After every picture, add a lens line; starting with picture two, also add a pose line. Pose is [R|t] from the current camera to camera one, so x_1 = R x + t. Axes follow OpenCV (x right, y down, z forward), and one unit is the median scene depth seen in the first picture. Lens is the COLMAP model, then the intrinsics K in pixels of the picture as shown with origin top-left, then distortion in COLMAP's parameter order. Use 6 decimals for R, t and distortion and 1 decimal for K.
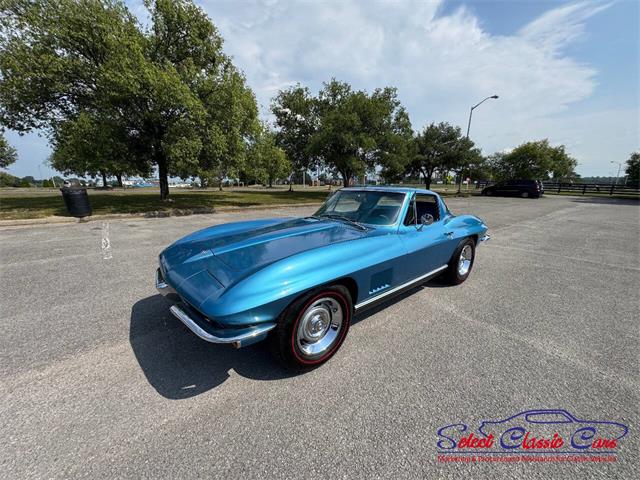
lens RADIAL K [[254.8, 0, 319.9], [0, 254.8, 239.6], [0, 0, 1]] dist [-0.001258, -0.000263]
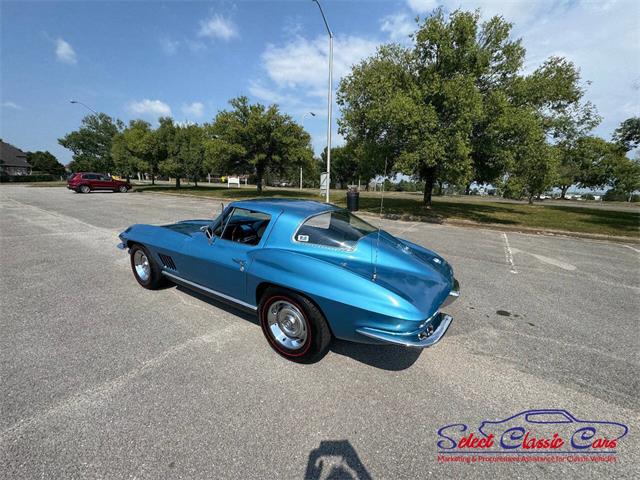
lens RADIAL K [[254.8, 0, 320.6], [0, 254.8, 241.4], [0, 0, 1]] dist [-0.001258, -0.000263]
pose [[0.298067, 0.213744, -0.930306, 0.237736], [-0.238115, 0.960446, 0.144377, -0.047406], [0.924369, 0.178486, 0.337173, 0.174182]]
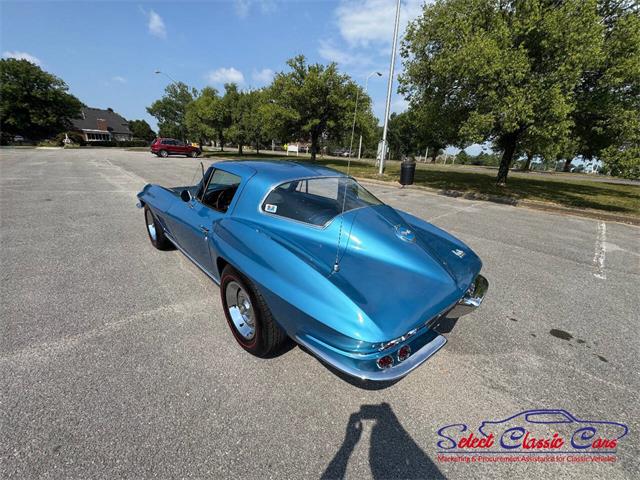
lens RADIAL K [[254.8, 0, 319.9], [0, 254.8, 242.1], [0, 0, 1]] dist [-0.001258, -0.000263]
pose [[0.061069, 0.332869, -0.940994, 0.215961], [-0.268475, 0.913487, 0.305715, -0.053001], [0.961349, 0.233964, 0.145153, 0.220452]]
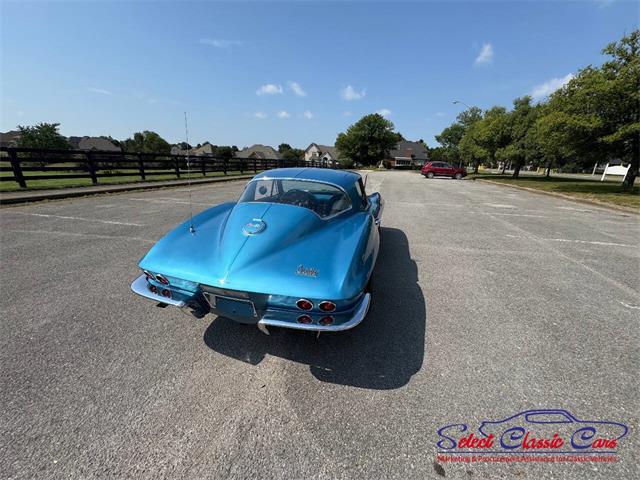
lens RADIAL K [[254.8, 0, 318.8], [0, 254.8, 243.0], [0, 0, 1]] dist [-0.001258, -0.000263]
pose [[-0.815480, 0.143215, -0.560788, 0.158171], [-0.165752, 0.870536, 0.463349, -0.084898], [0.554544, 0.470804, -0.686167, 0.366537]]
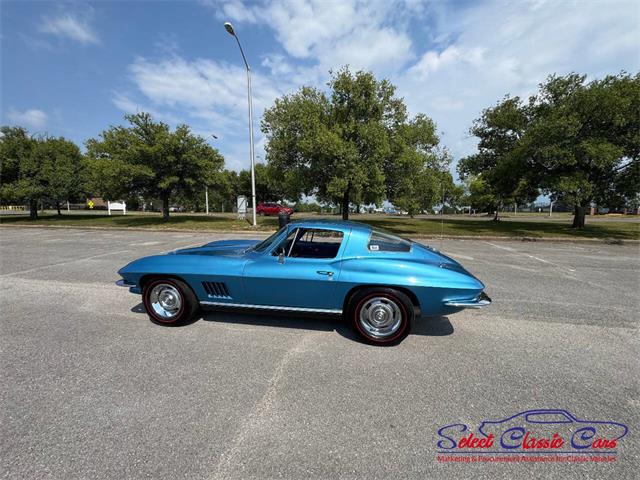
lens RADIAL K [[254.8, 0, 320.5], [0, 254.8, 240.5], [0, 0, 1]] dist [-0.001258, -0.000263]
pose [[0.646411, 0.092496, -0.757362, 0.213583], [-0.166800, 0.985746, -0.021977, -0.020987], [0.744533, 0.140534, 0.652626, 0.067965]]
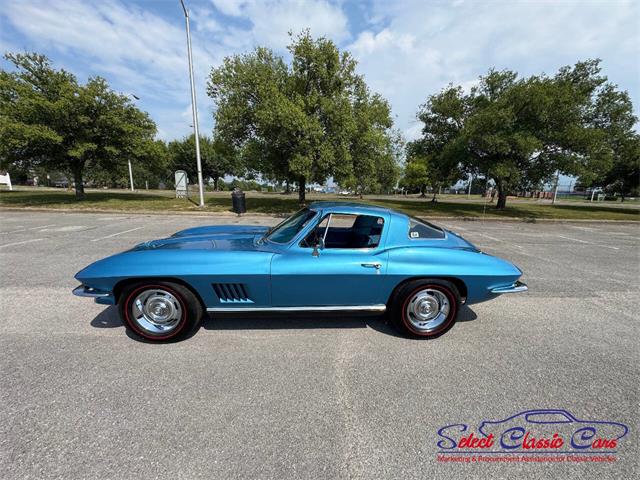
lens RADIAL K [[254.8, 0, 320.0], [0, 254.8, 239.9], [0, 0, 1]] dist [-0.001258, -0.000263]
pose [[0.804128, 0.131725, -0.579679, 0.149958], [-0.148526, 0.988733, 0.018643, -0.017128], [0.575603, 0.071106, 0.814632, 0.046162]]
